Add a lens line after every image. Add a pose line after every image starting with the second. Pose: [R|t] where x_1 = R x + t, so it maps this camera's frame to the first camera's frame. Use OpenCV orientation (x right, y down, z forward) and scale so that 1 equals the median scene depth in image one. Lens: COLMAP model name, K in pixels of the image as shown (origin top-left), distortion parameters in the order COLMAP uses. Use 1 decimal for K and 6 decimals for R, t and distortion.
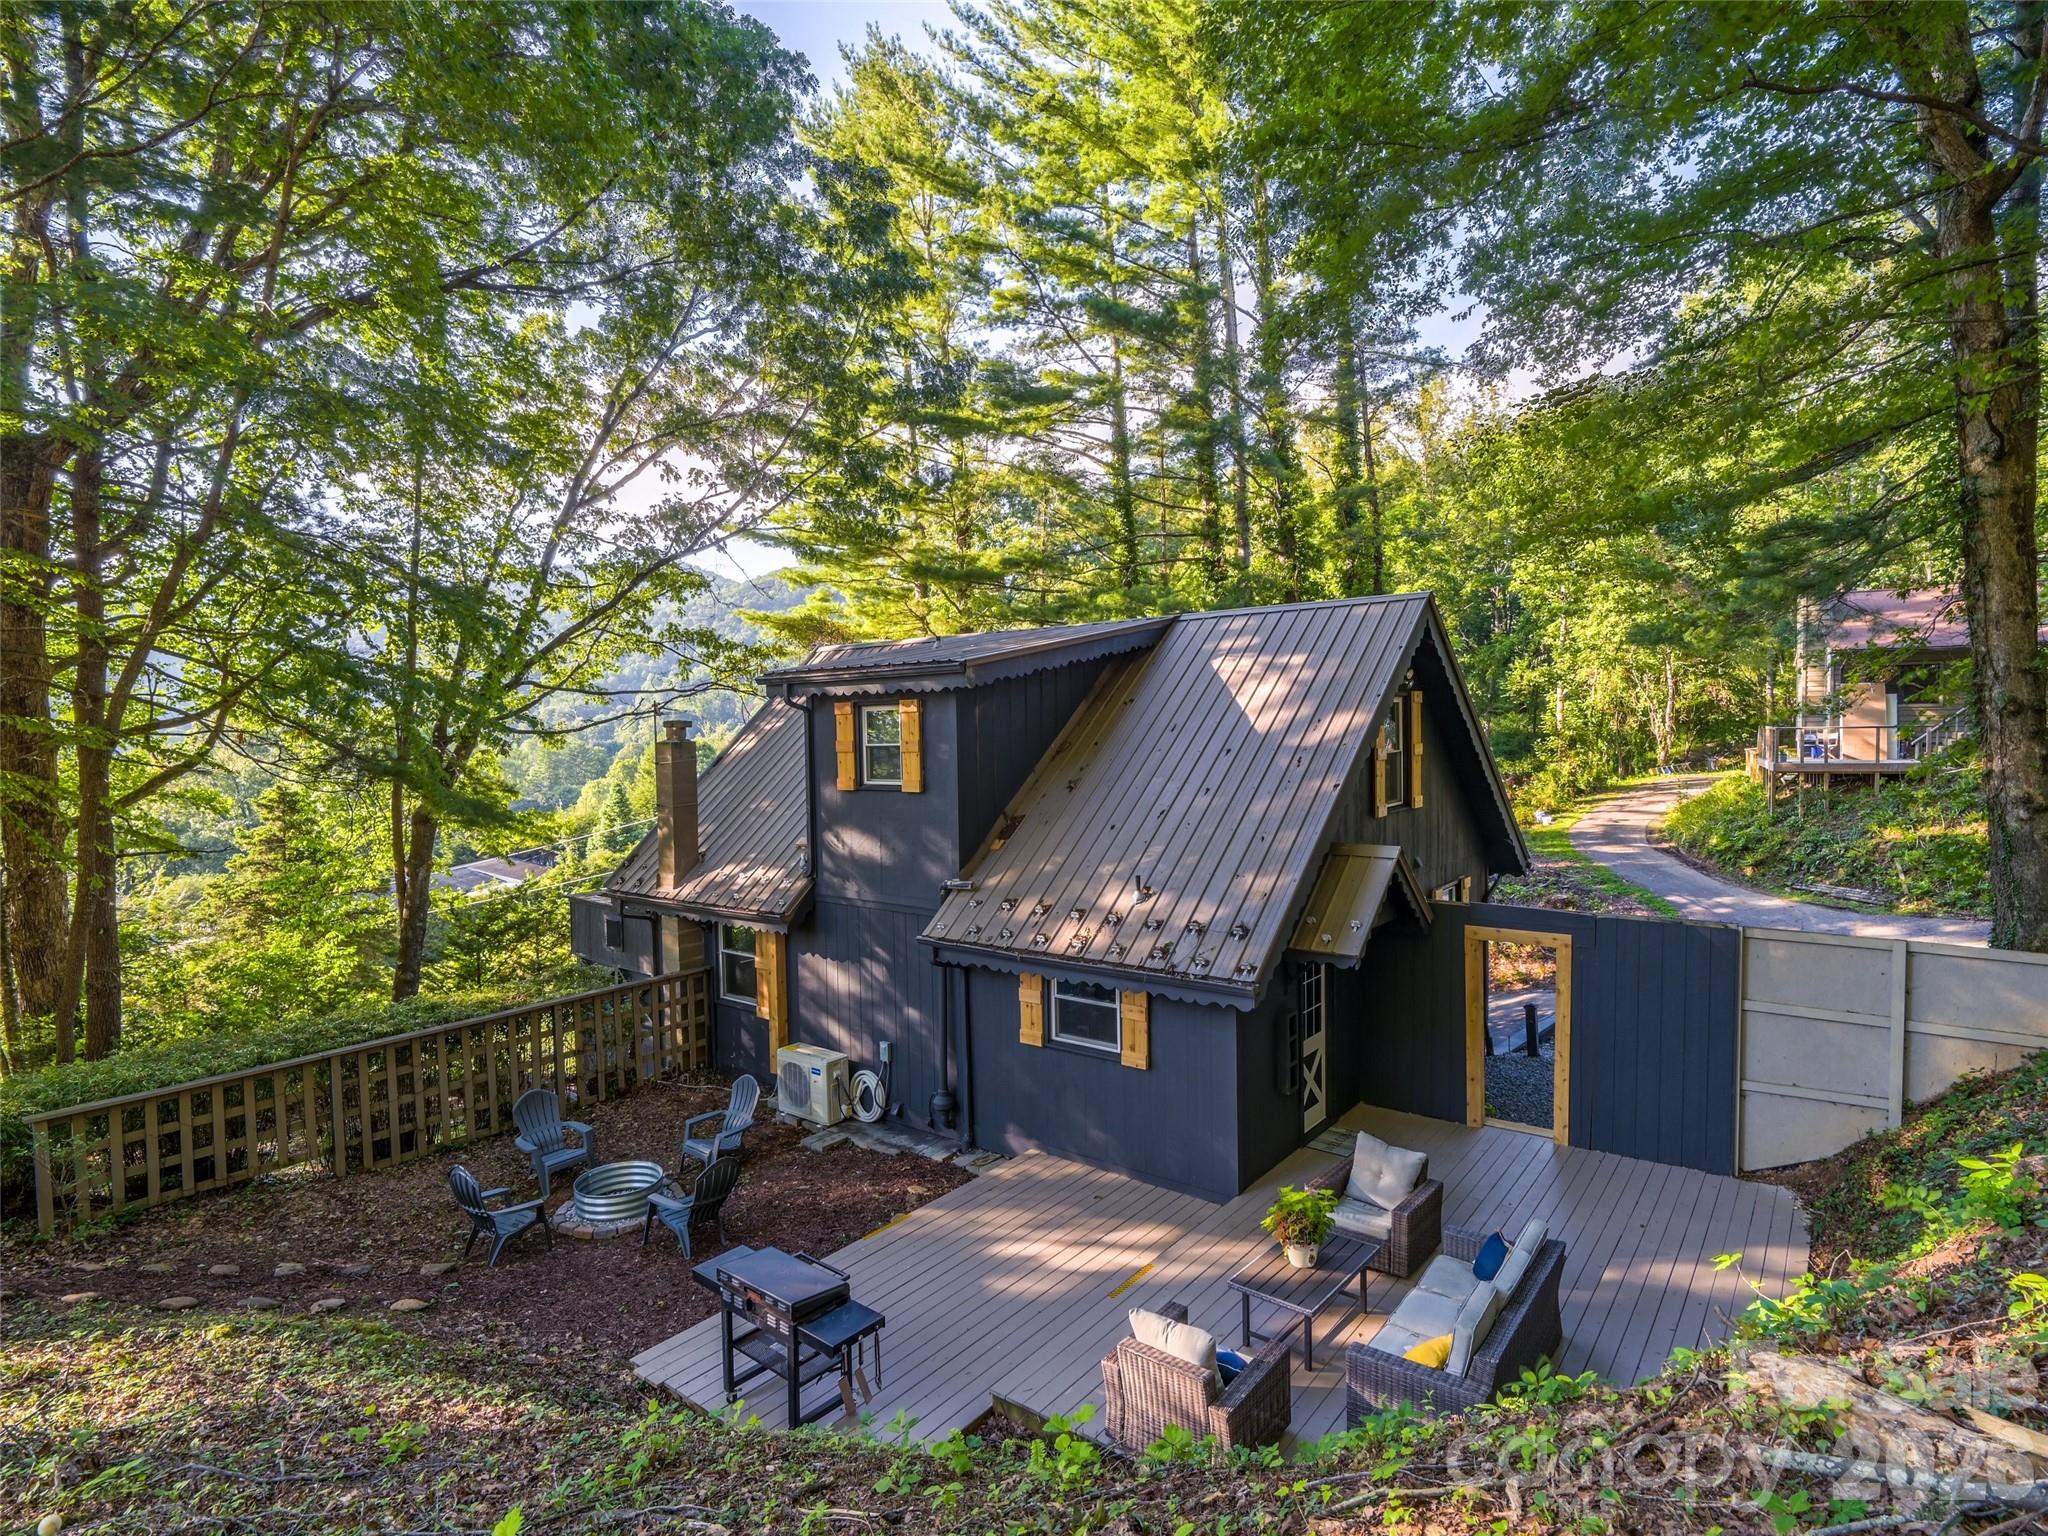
lens RADIAL K [[1072.1, 0, 1027.2], [0, 1072.1, 772.8], [0, 0, 1]] dist [-0.016562, 0.002715]
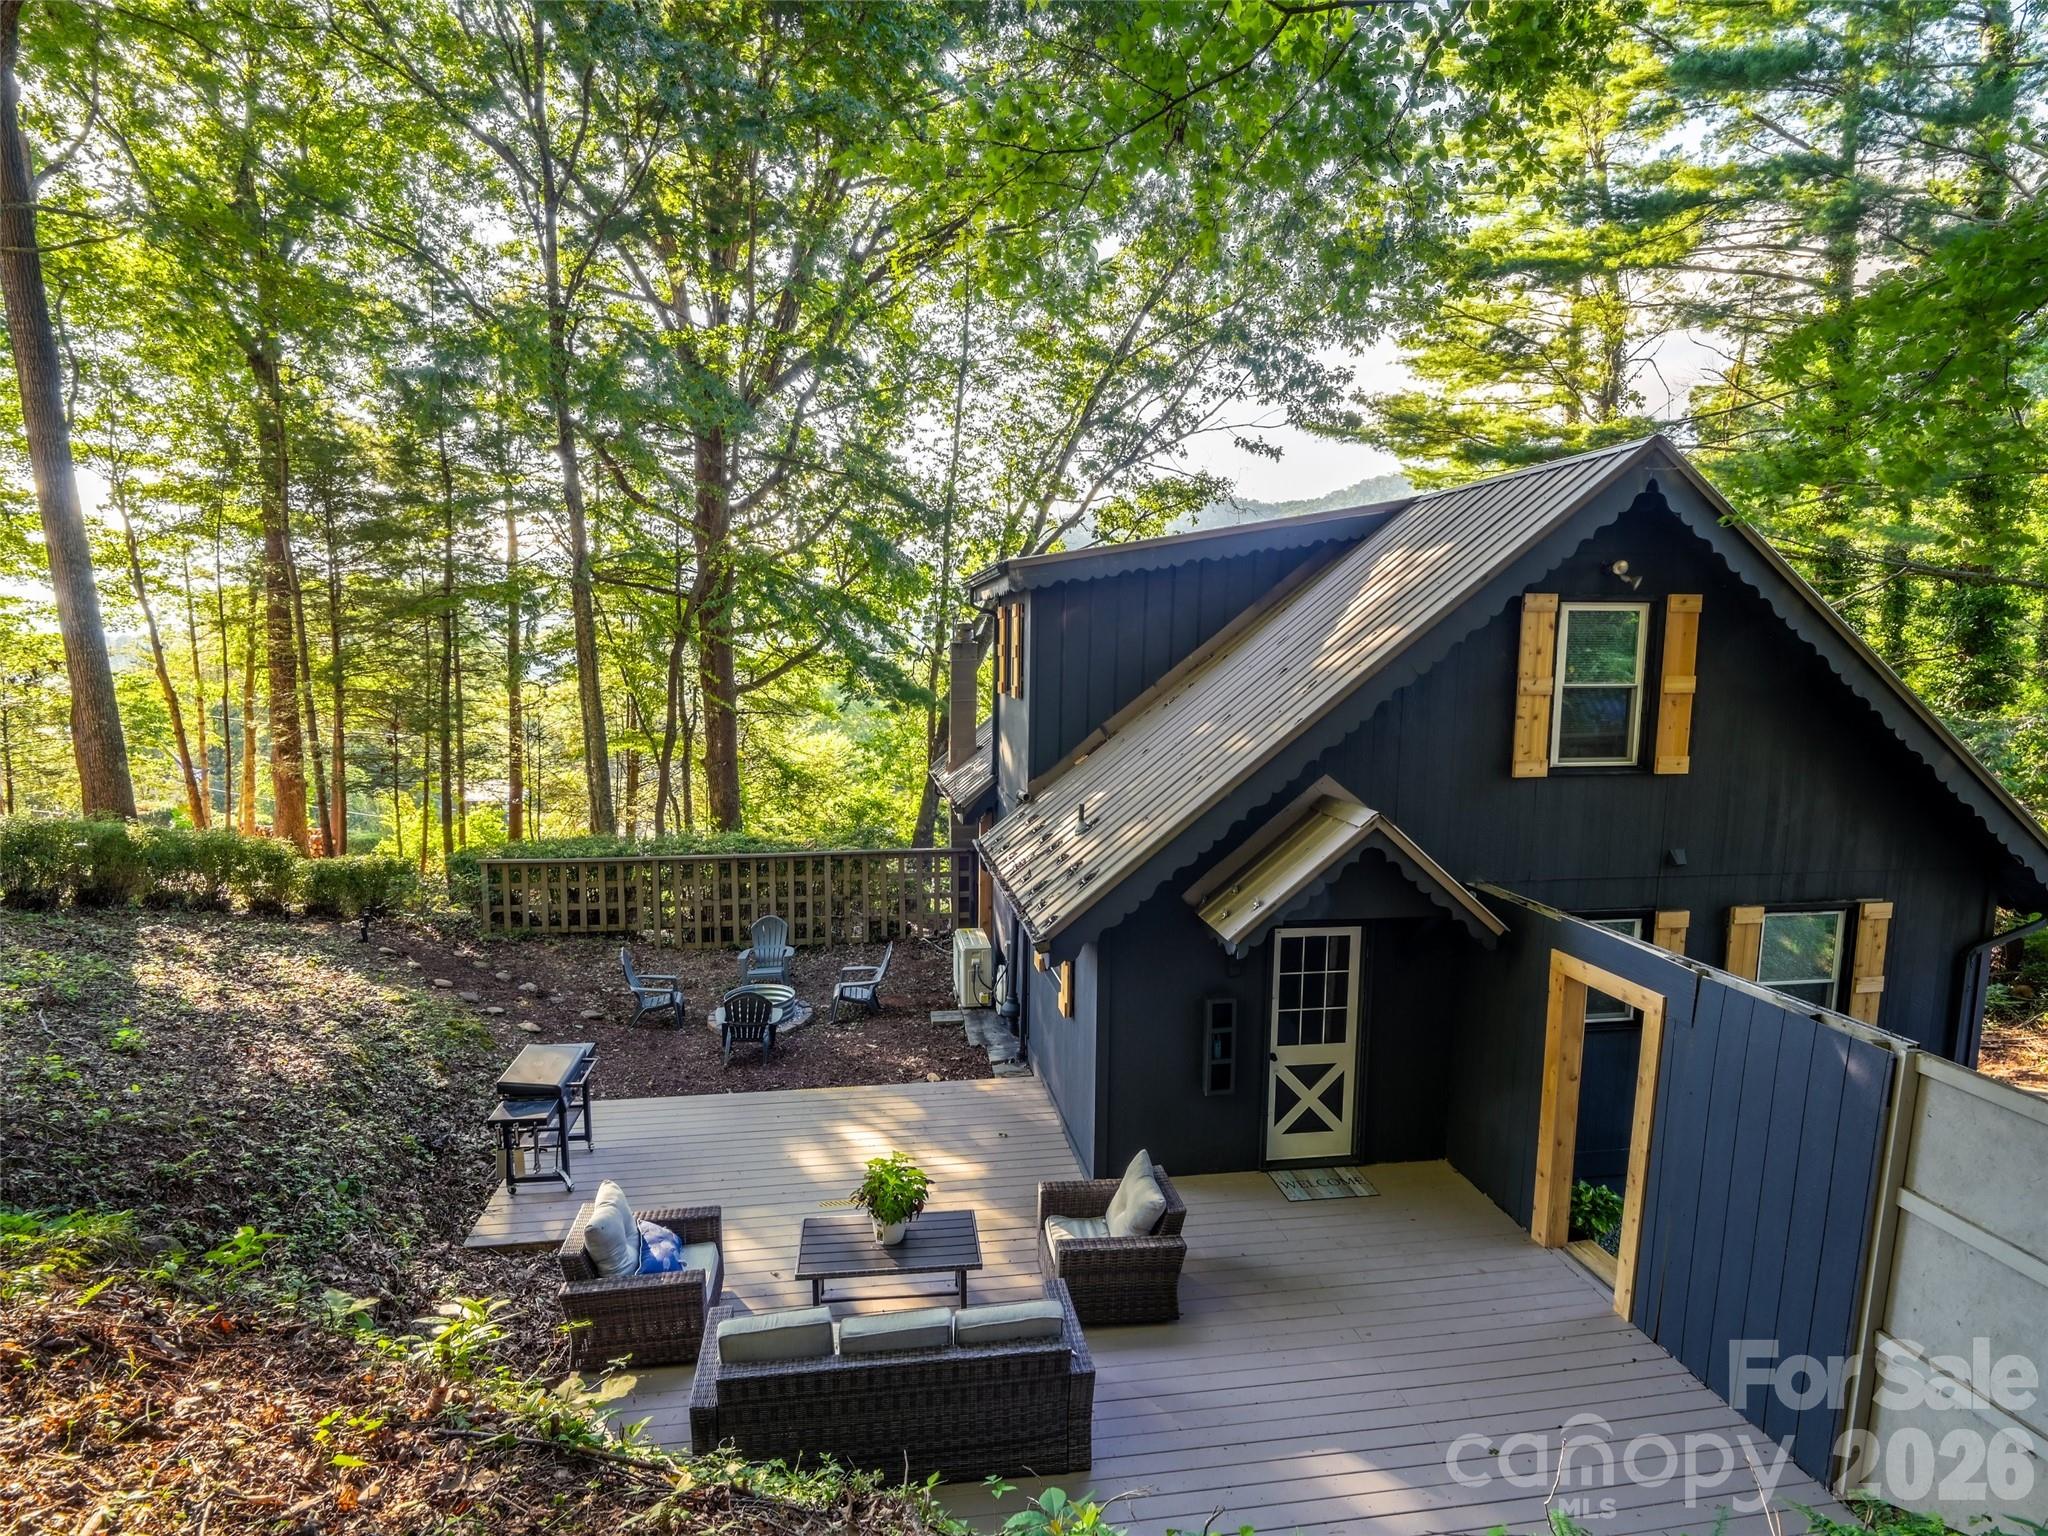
lens RADIAL K [[1072.1, 0, 1005.4], [0, 1072.1, 776.1], [0, 0, 1]] dist [-0.016562, 0.002715]
pose [[0.713698, 0.110433, -0.691693, 0.605124], [-0.051605, 0.993100, 0.105308, -0.016318], [0.698550, -0.039463, 0.714472, 0.290282]]
